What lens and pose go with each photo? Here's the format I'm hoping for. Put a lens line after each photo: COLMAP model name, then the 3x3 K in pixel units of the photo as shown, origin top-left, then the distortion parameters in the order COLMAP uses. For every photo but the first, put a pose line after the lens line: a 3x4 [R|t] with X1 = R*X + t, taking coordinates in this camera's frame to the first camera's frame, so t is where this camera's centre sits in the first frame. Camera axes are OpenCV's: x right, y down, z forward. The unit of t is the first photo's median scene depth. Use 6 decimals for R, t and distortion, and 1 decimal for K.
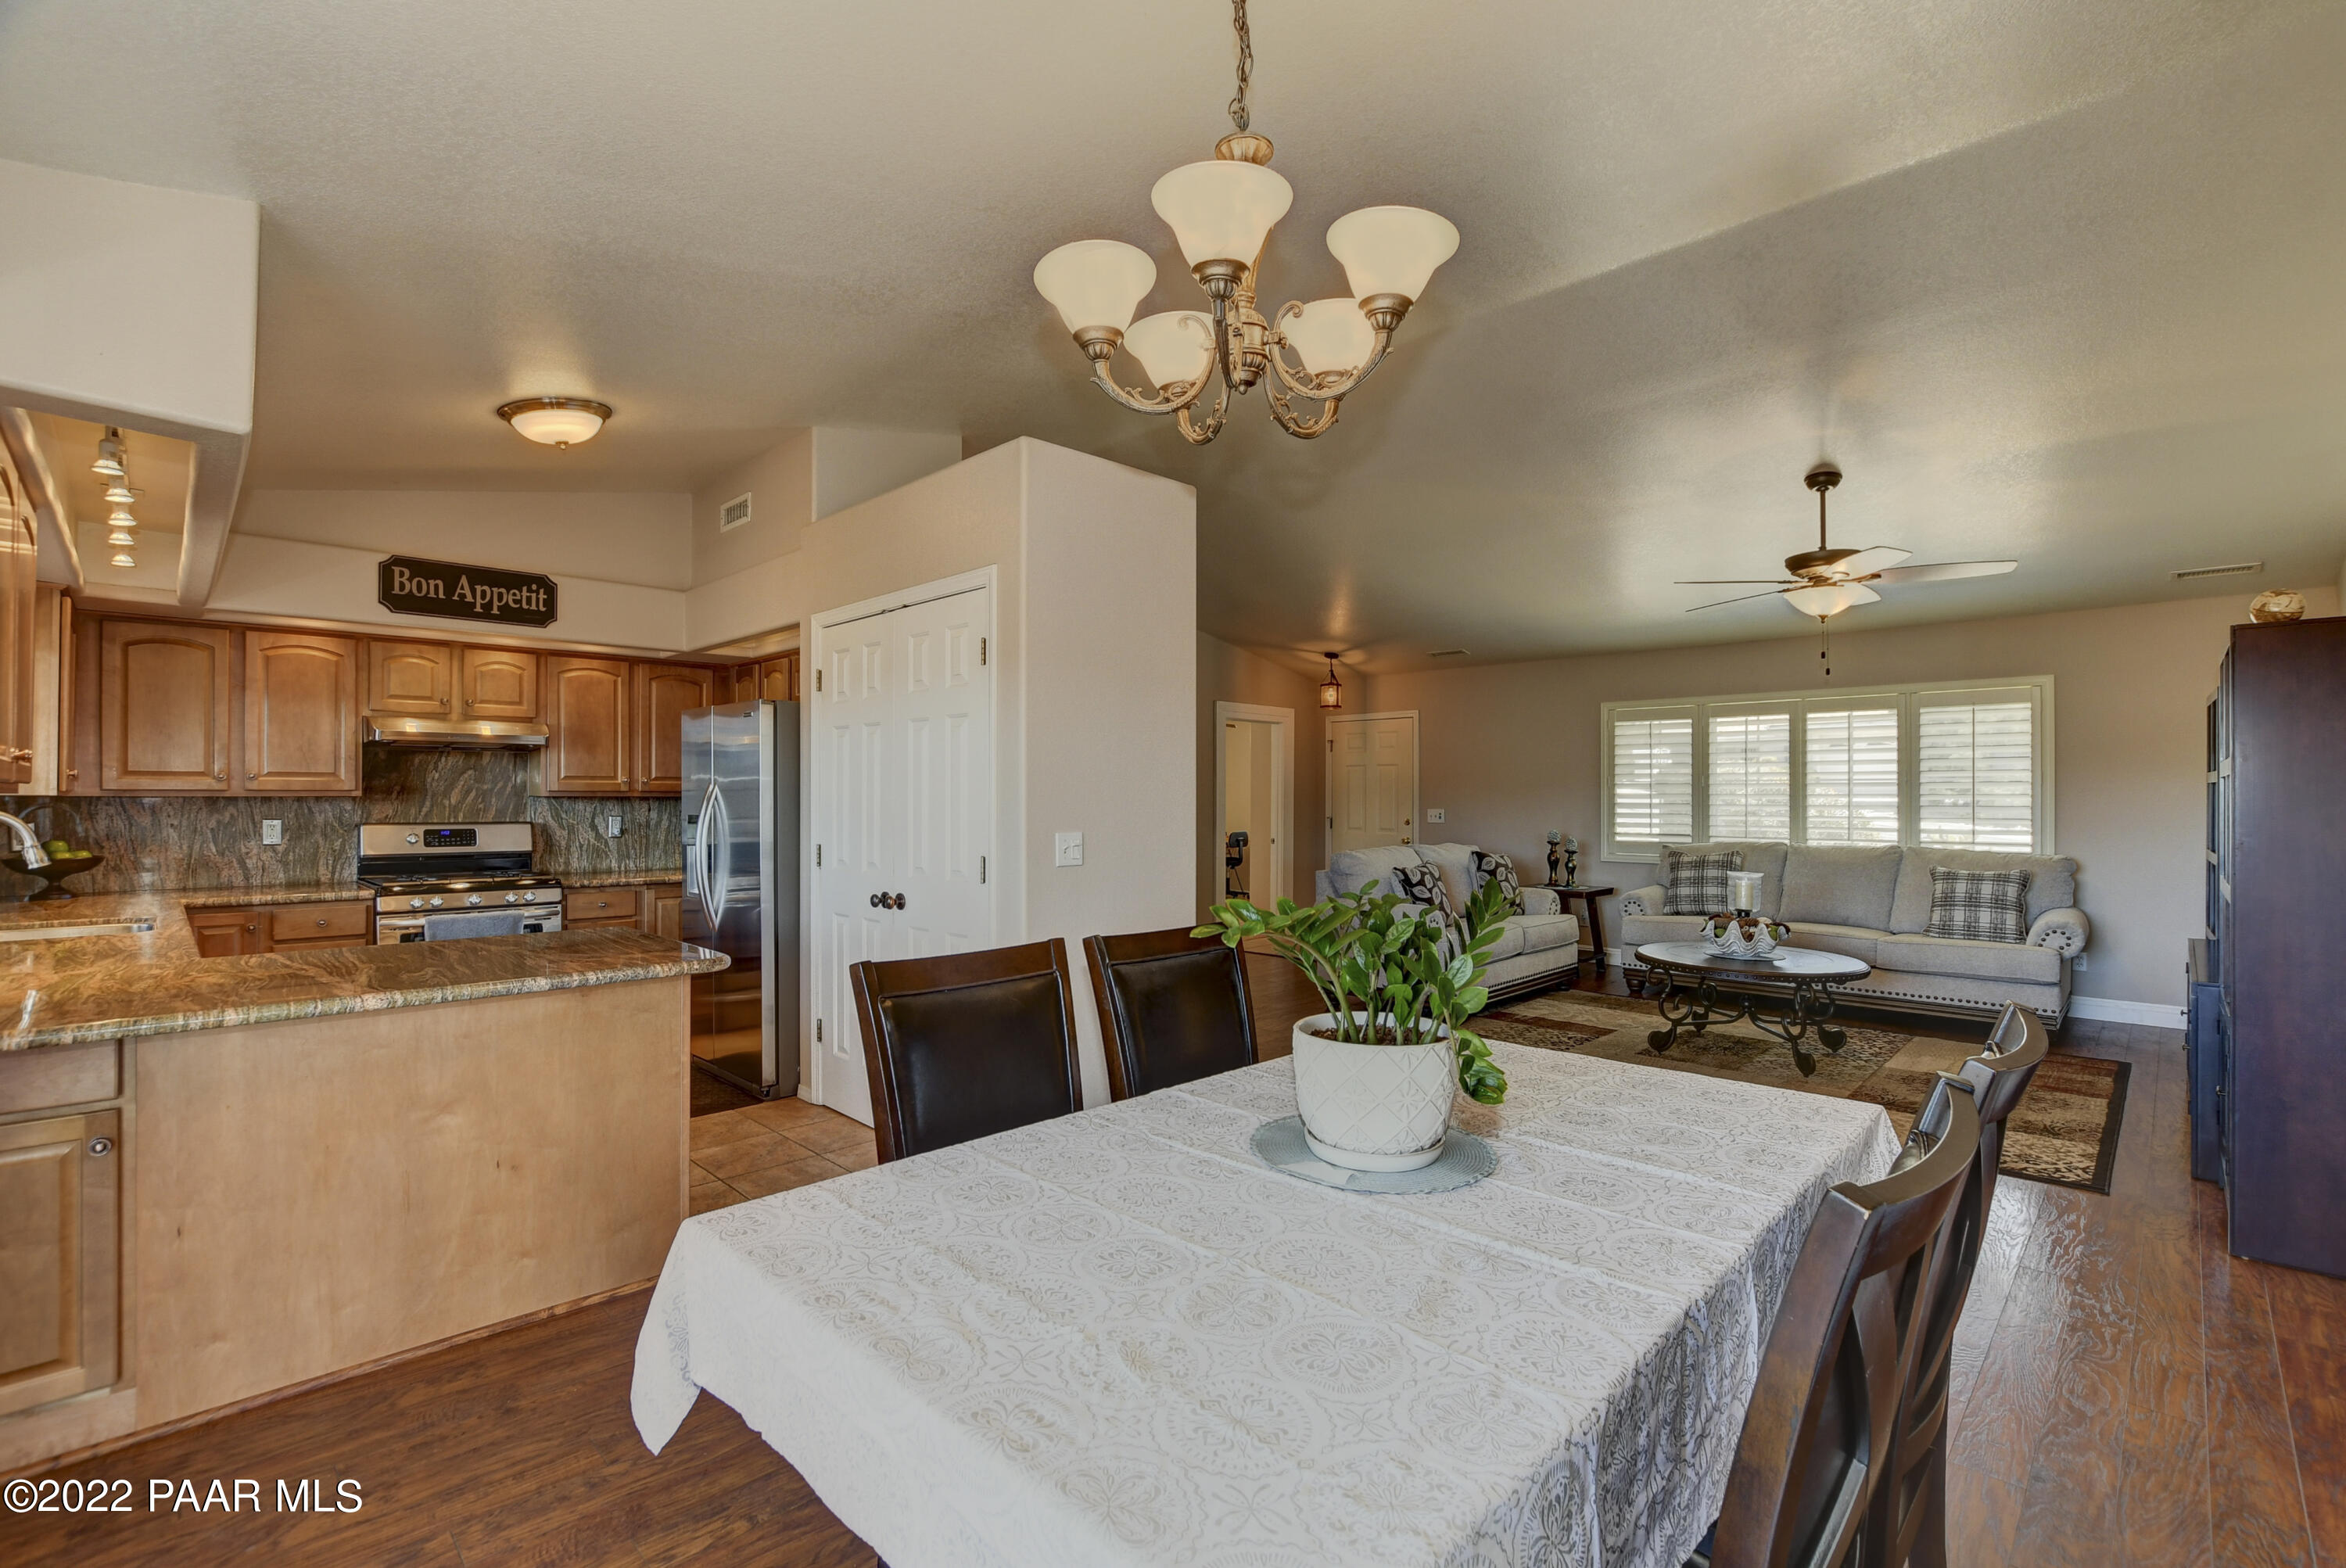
lens RADIAL K [[1042.8, 0, 1177.1], [0, 1042.8, 808.4], [0, 0, 1]] dist [-0.012108, -0.000249]
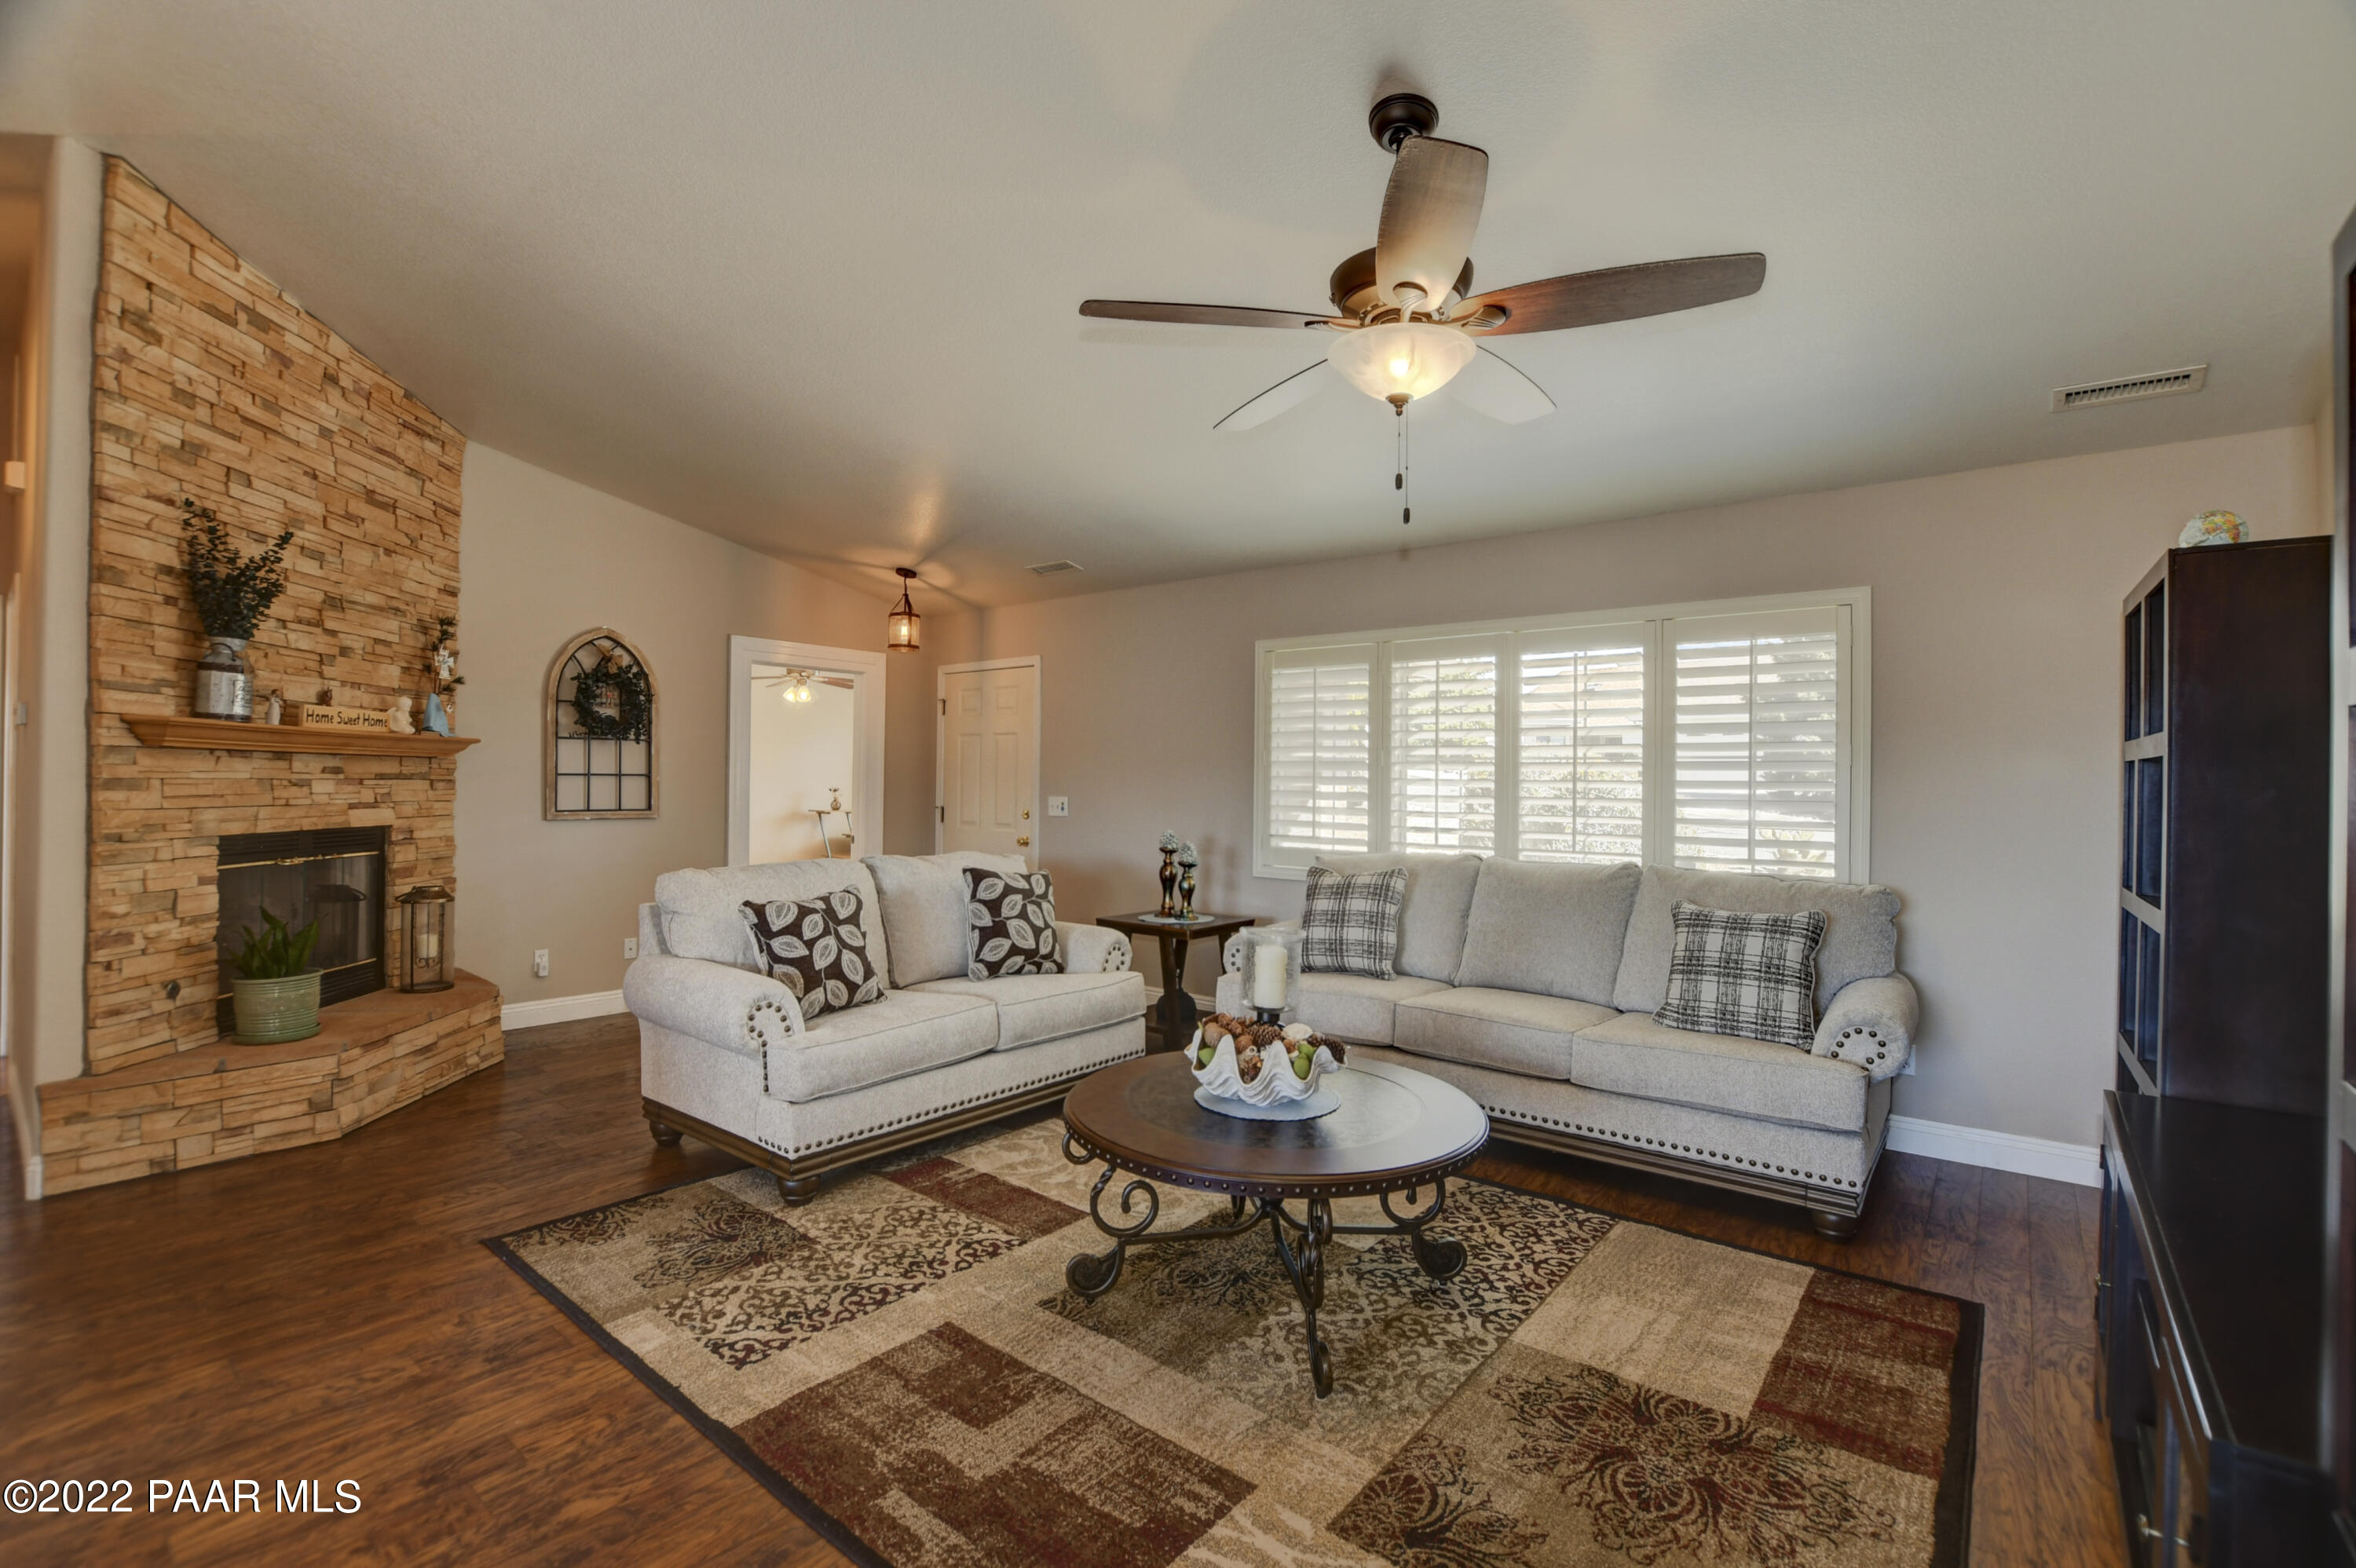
lens RADIAL K [[1043.0, 0, 1185.8], [0, 1043.0, 790.6], [0, 0, 1]] dist [-0.030609, -0.000029]
pose [[0.995331, 0.010856, 0.095912, 0.384285], [-0.010479, 0.999935, -0.004432, -0.002007], [-0.095954, 0.003406, 0.995380, 0.428597]]
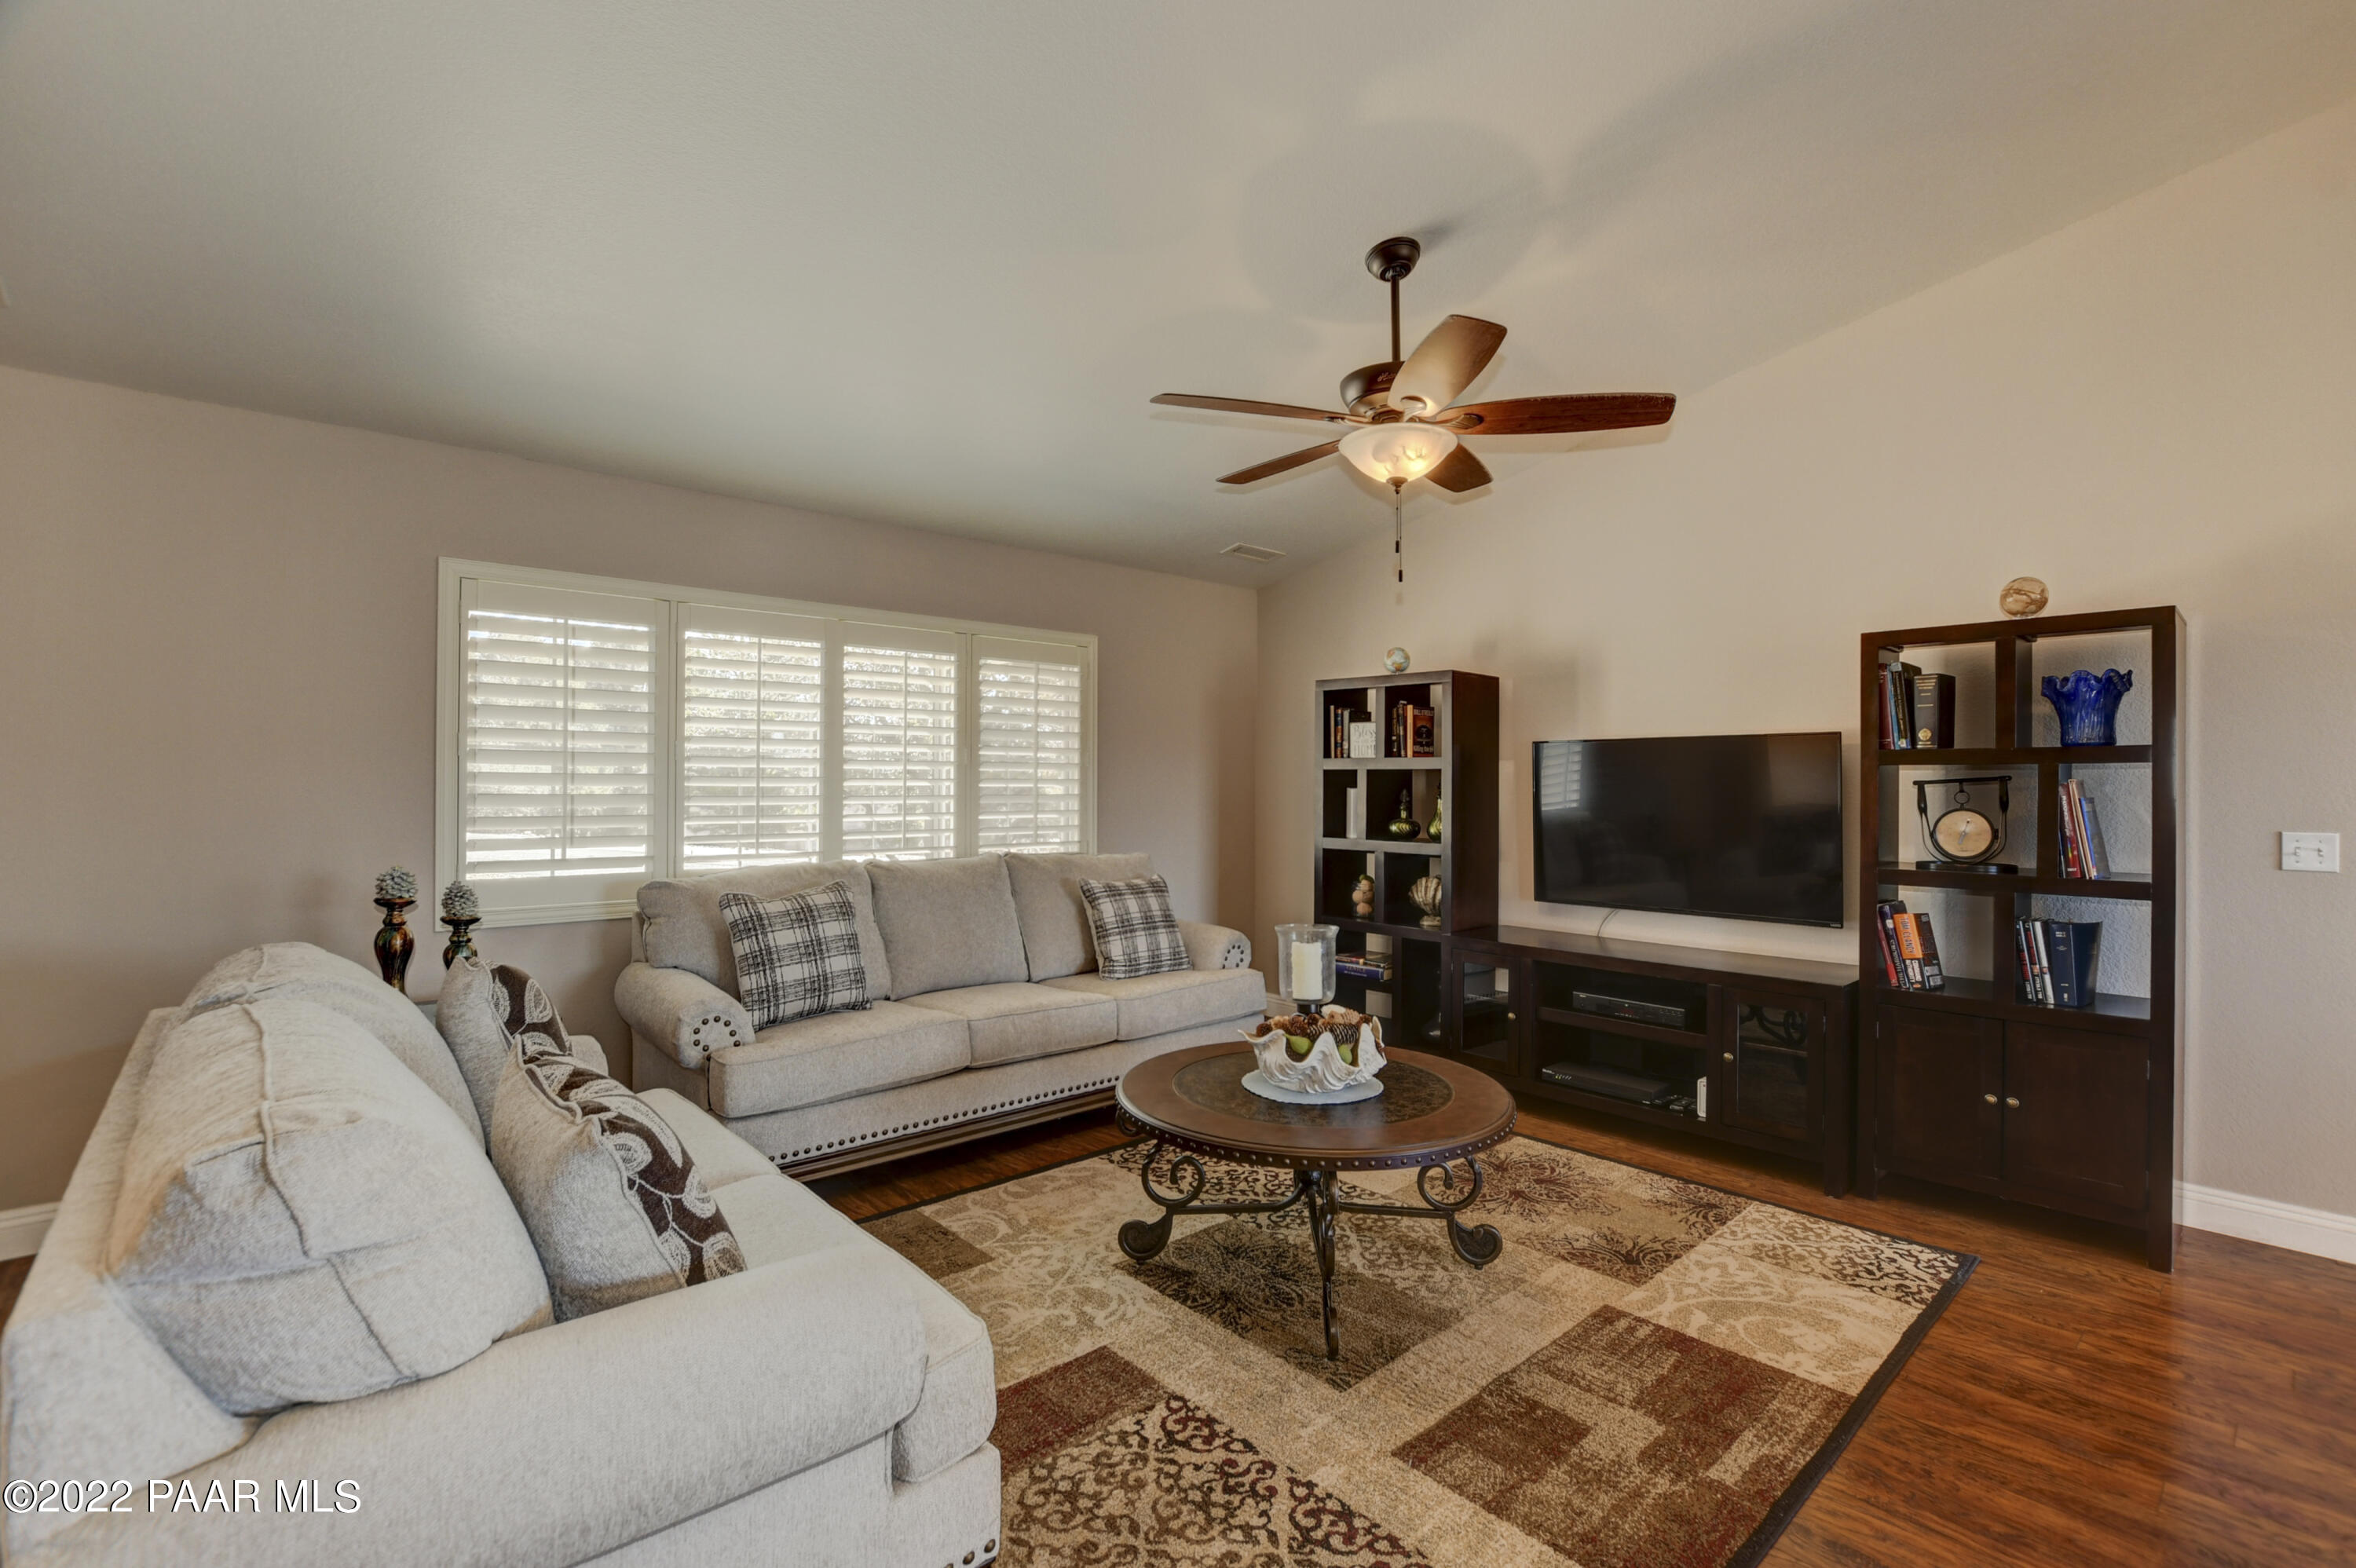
lens RADIAL K [[1037.2, 0, 1179.0], [0, 1037.2, 790.6], [0, 0, 1]] dist [-0.017346, 0.000116]
pose [[0.066935, -0.004933, 0.997745, 0.018665], [0.006418, 0.999969, 0.004513, -0.008008], [-0.997737, 0.006101, 0.066964, 0.864370]]
